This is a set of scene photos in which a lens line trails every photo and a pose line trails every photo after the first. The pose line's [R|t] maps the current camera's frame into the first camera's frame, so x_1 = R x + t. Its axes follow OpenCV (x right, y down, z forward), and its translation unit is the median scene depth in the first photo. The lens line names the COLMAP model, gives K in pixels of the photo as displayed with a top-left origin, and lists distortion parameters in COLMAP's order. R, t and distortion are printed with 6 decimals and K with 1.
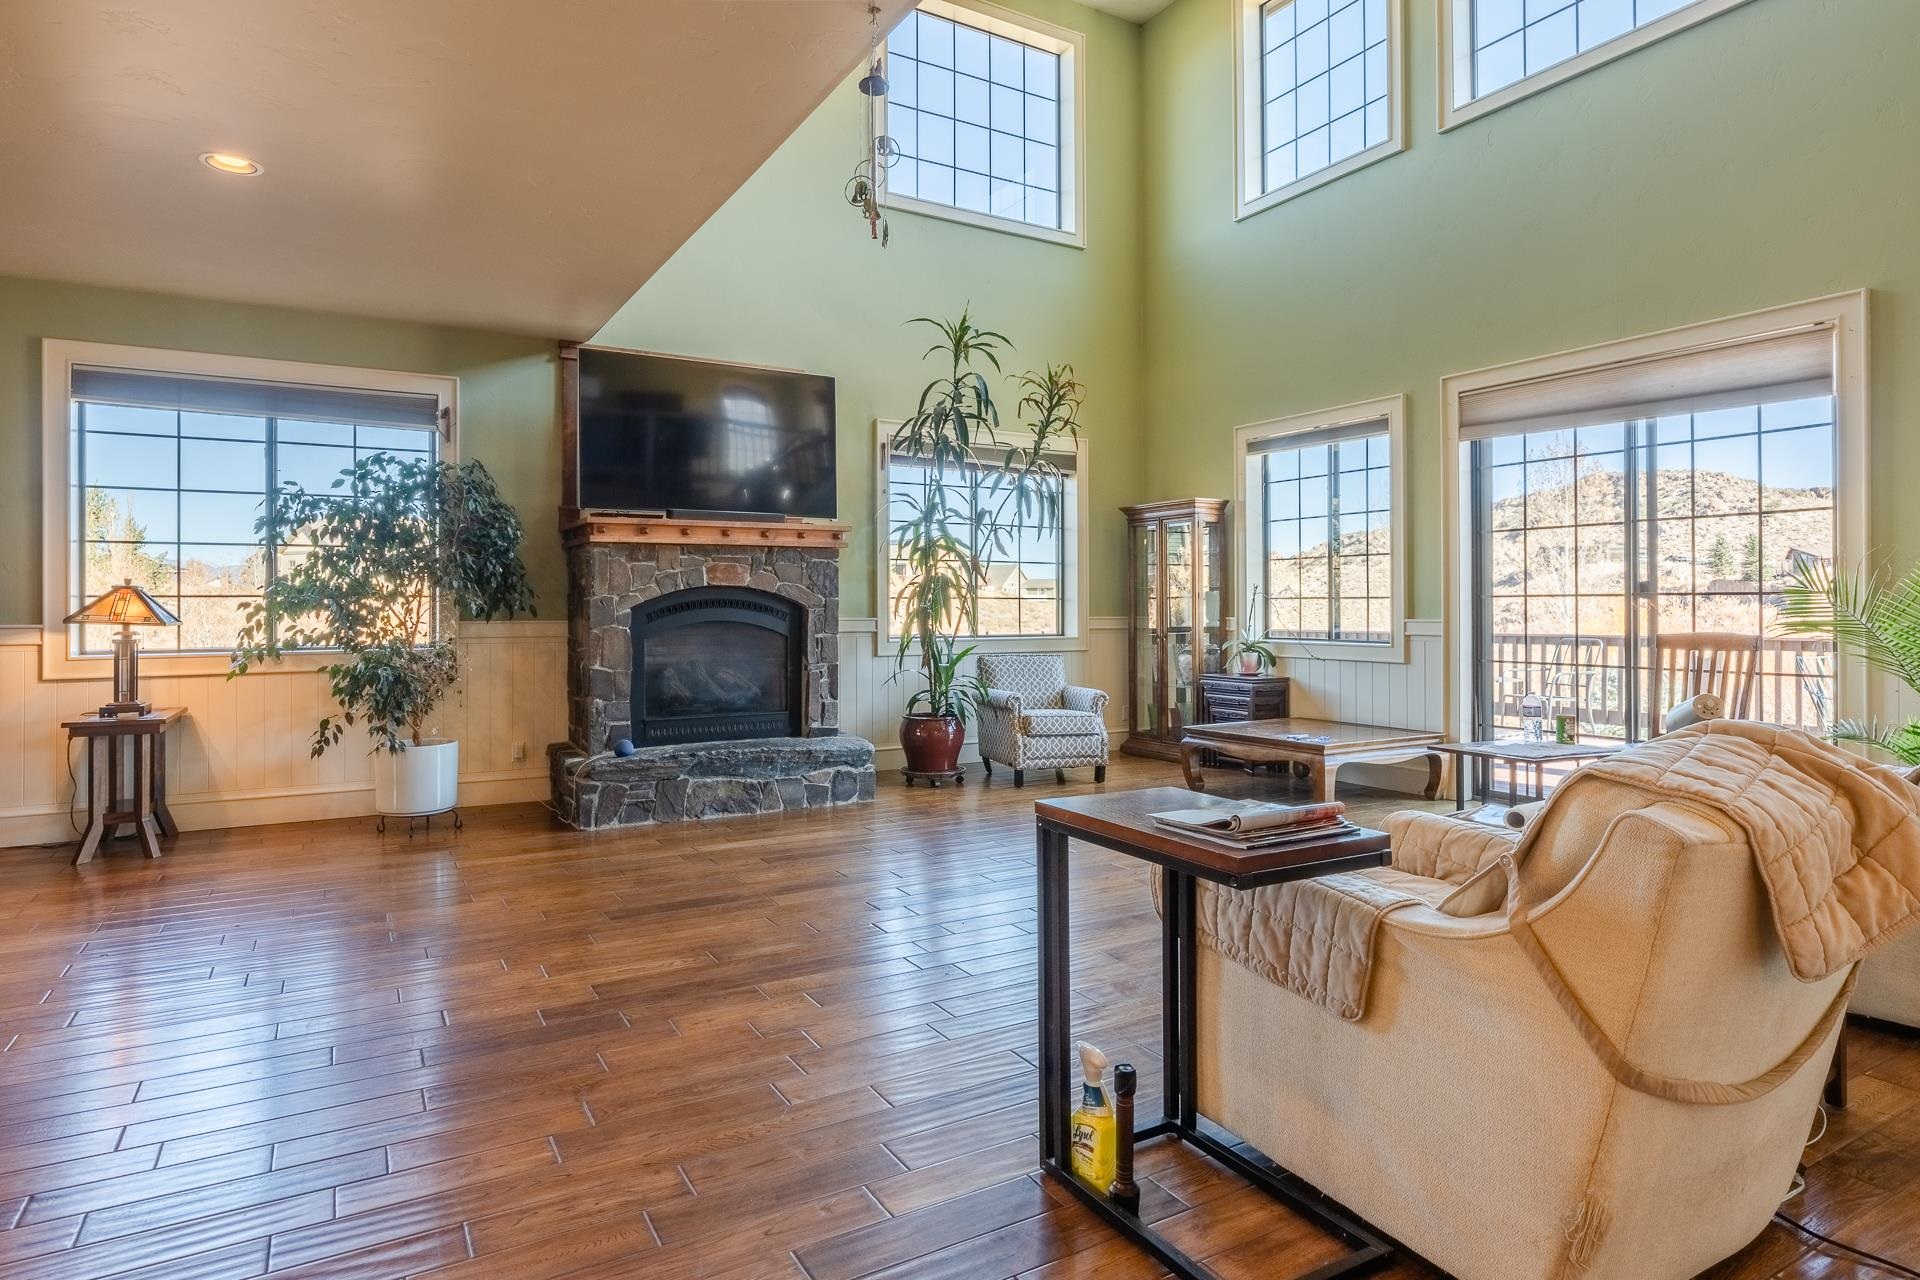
lens RADIAL K [[1056.6, 0, 954.4], [0, 1056.6, 601.0], [0, 0, 1]] dist [0.001465, 0.000058]
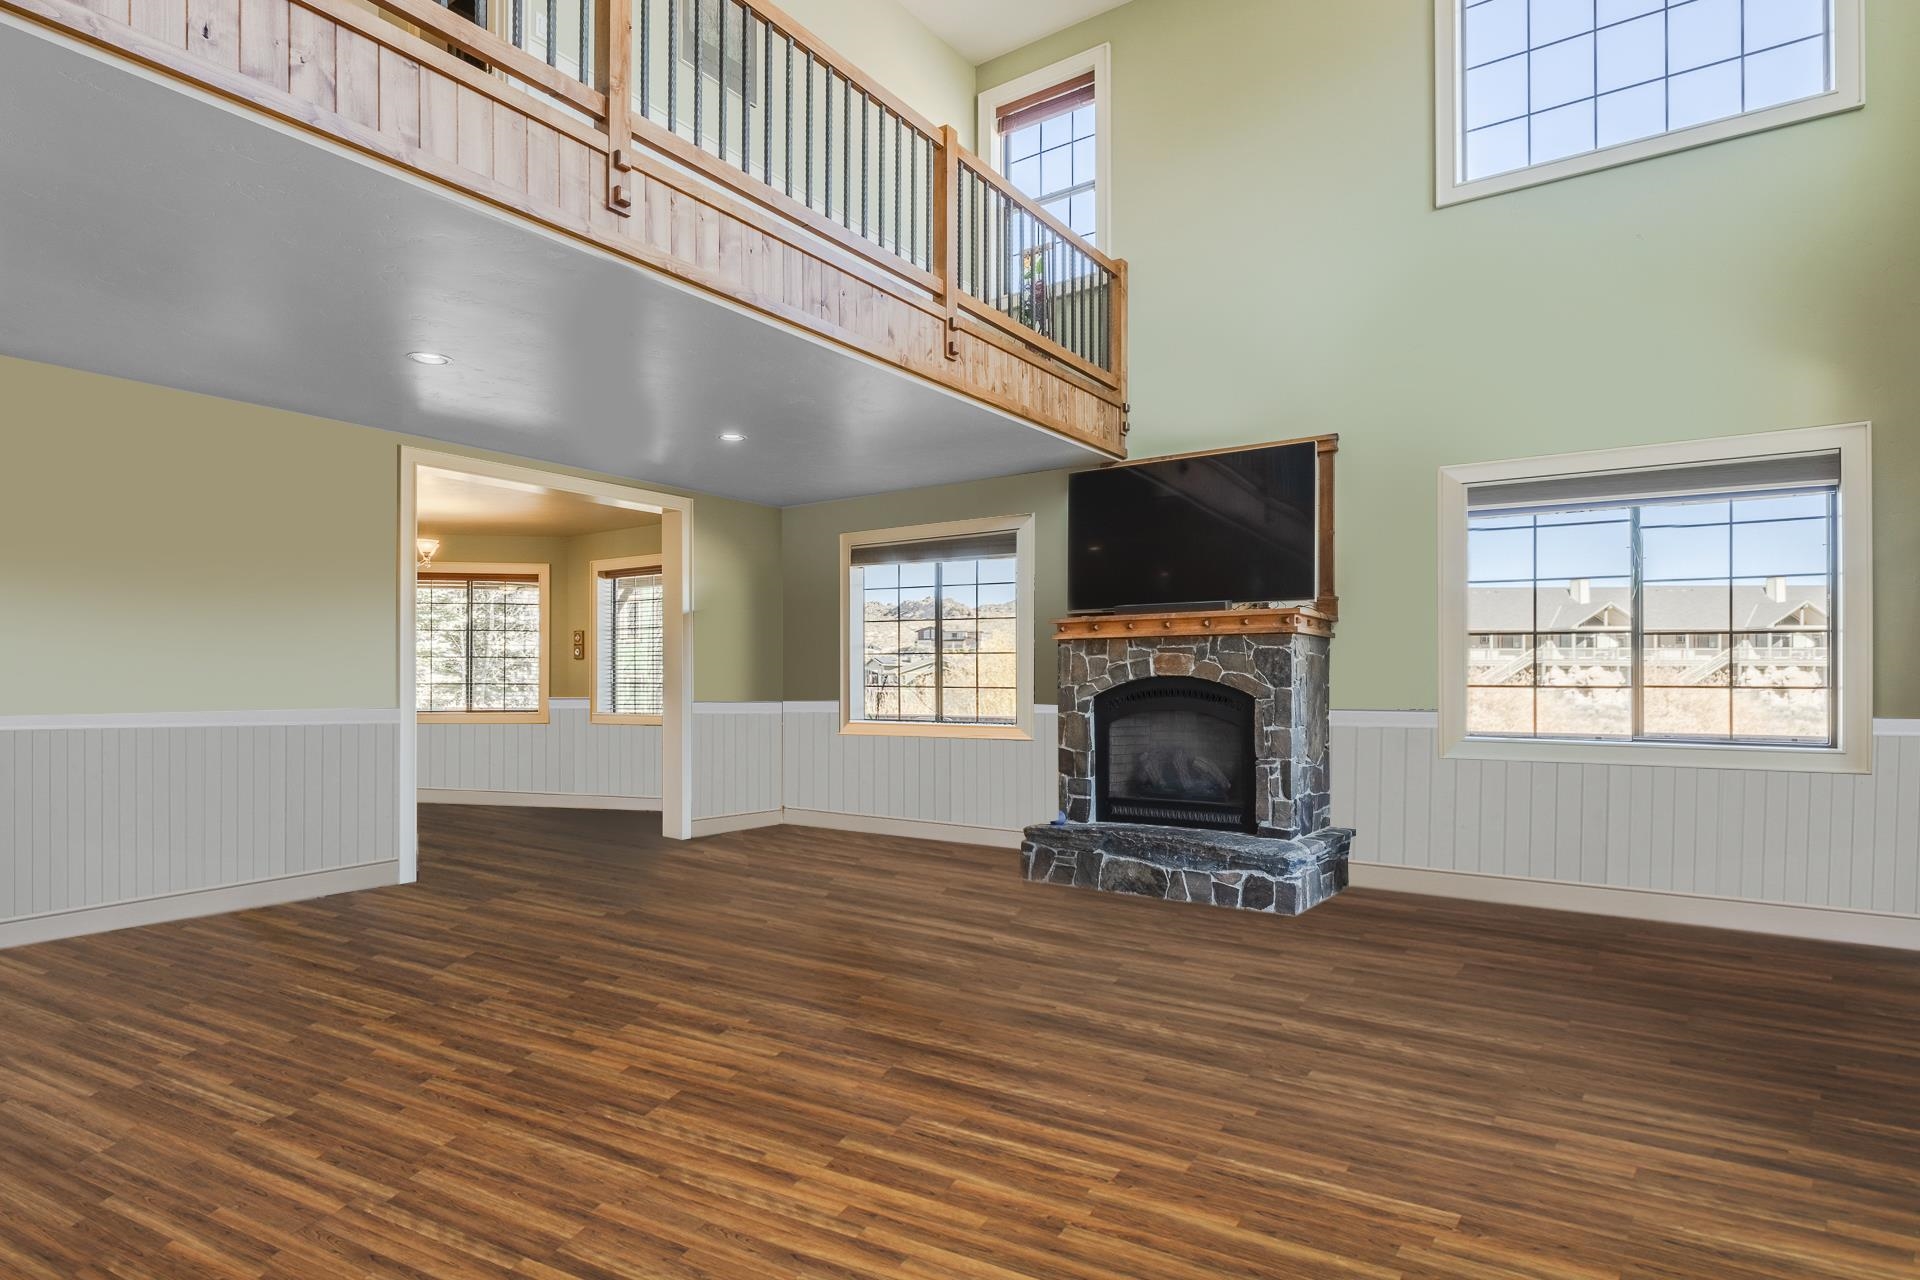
lens RADIAL K [[1026.8, 0, 965.2], [0, 1026.8, 674.6], [0, 0, 1]] dist [0.001955, 0.000434]
pose [[0.423327, -0.001619, -0.905975, 0.600117], [0.006252, 0.999980, 0.001134, -0.017637], [0.905955, -0.006144, 0.423329, 0.391622]]
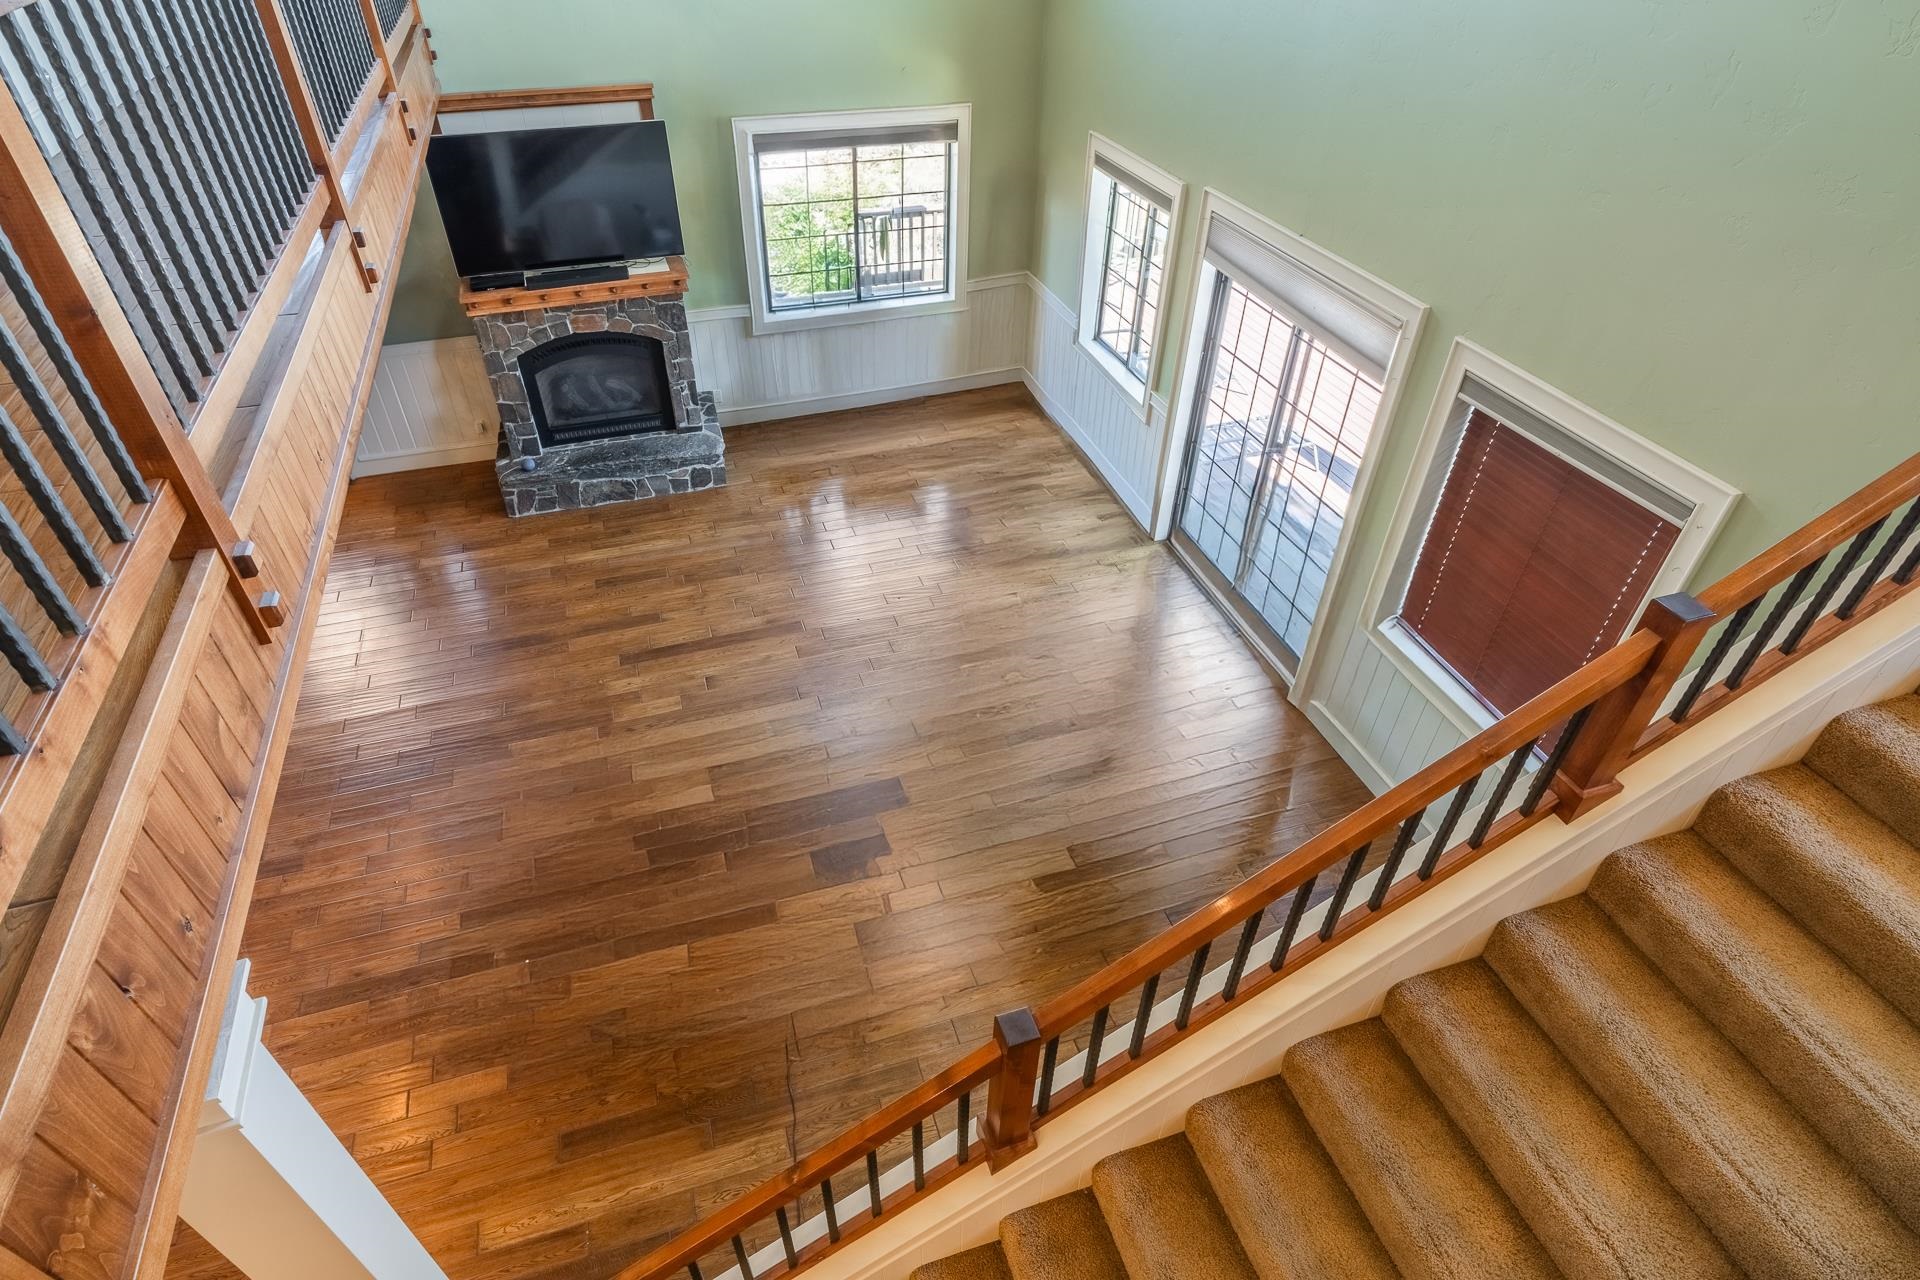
lens RADIAL K [[1006.9, 0, 960.0], [0, 1006.9, 640.0], [0, 0, 1]] dist [-0.007236, -0.000340]
pose [[0.978791, 0.145678, -0.144035, 0.448137], [-0.020703, 0.769825, 0.637920, -0.508641], [0.203813, -0.621408, 0.756513, -0.058326]]
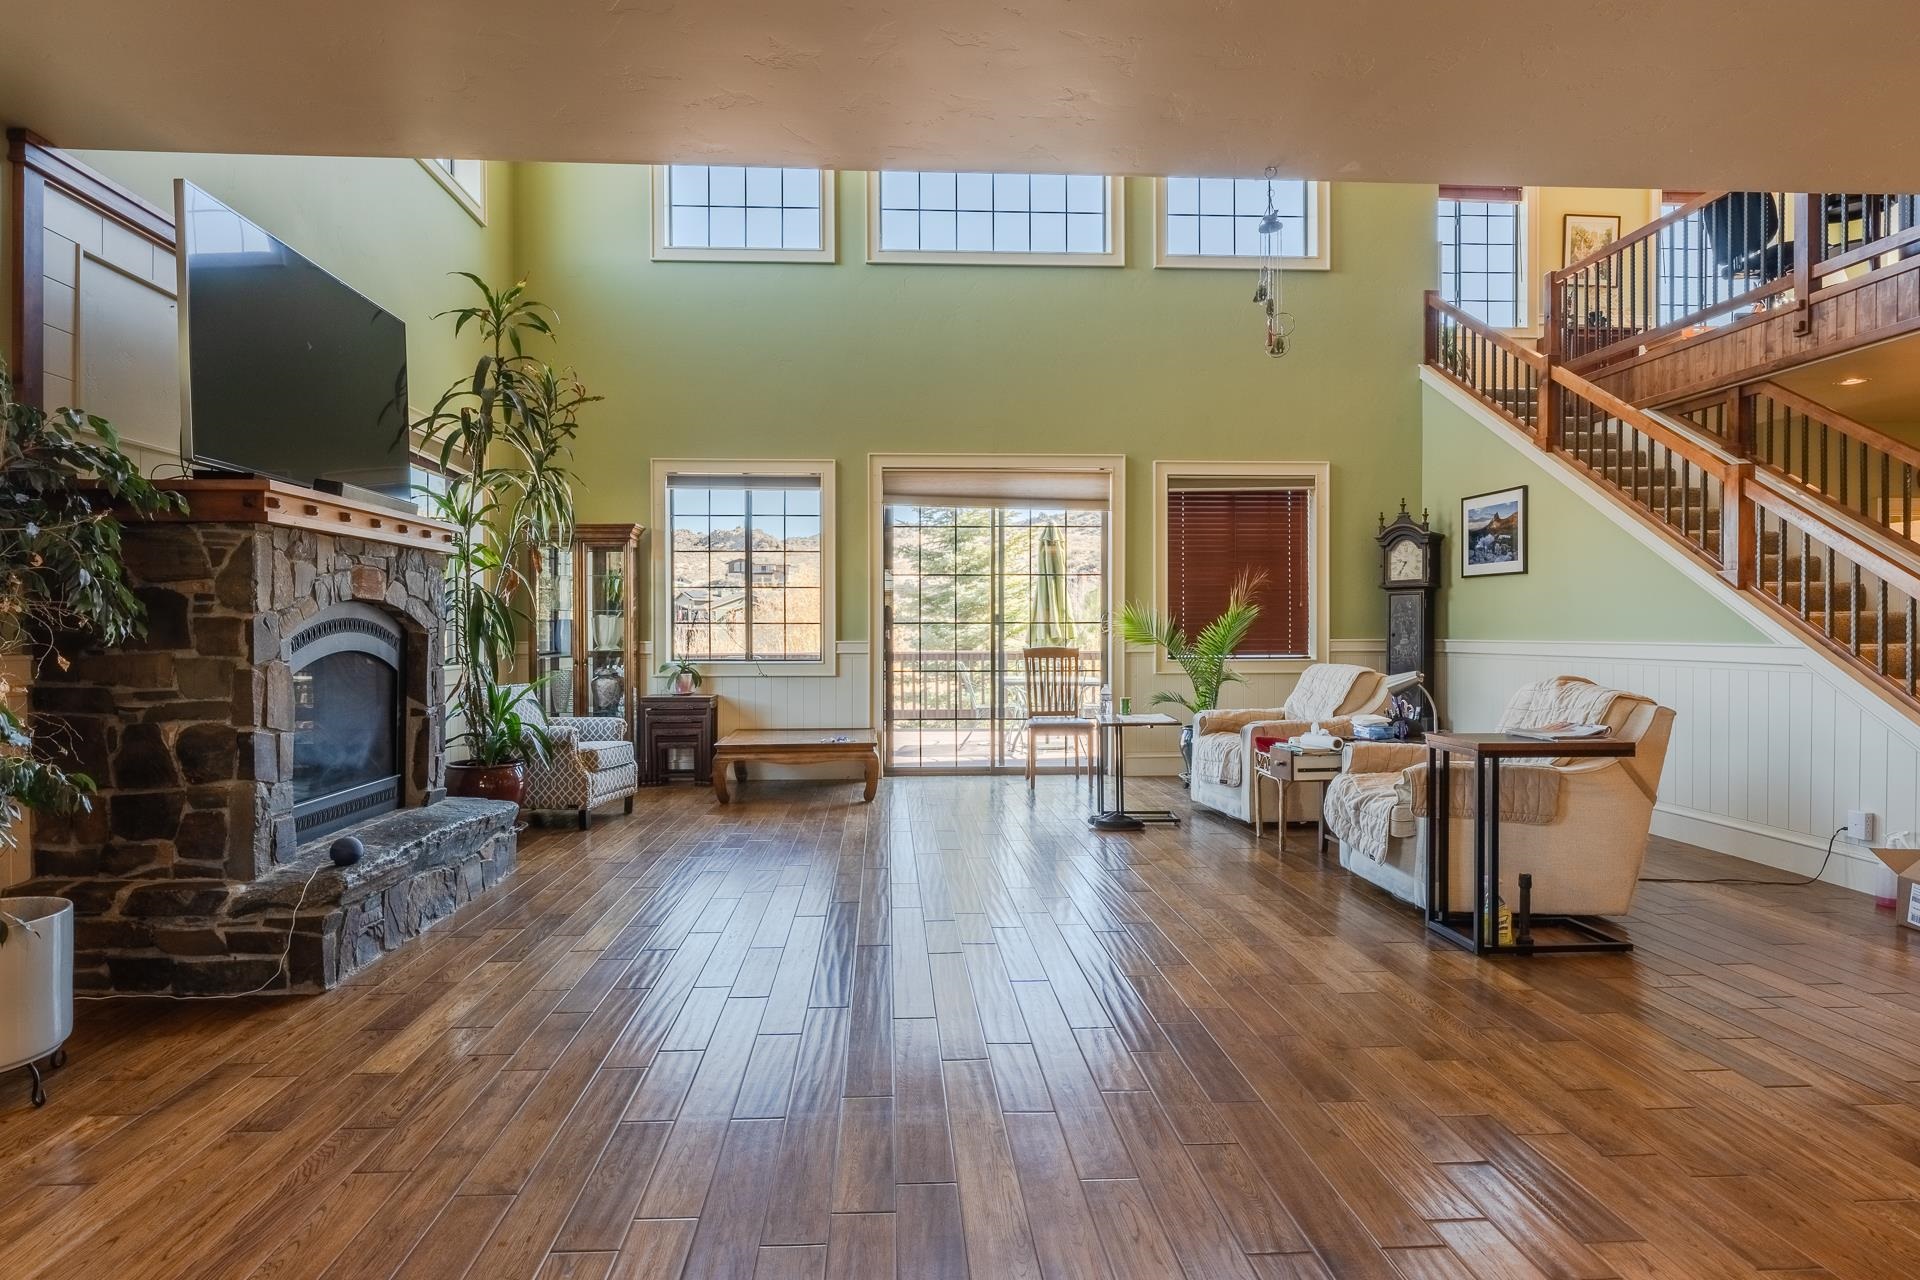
lens RADIAL K [[1006.9, 0, 960.0], [0, 1006.9, 640.0], [0, 0, 1]] dist [-0.007236, -0.000340]
pose [[0.463958, -0.001093, 0.885856, -0.597117], [-0.005826, 0.999974, 0.004285, 0.010491], [-0.885838, -0.007149, 0.463940, 0.342832]]
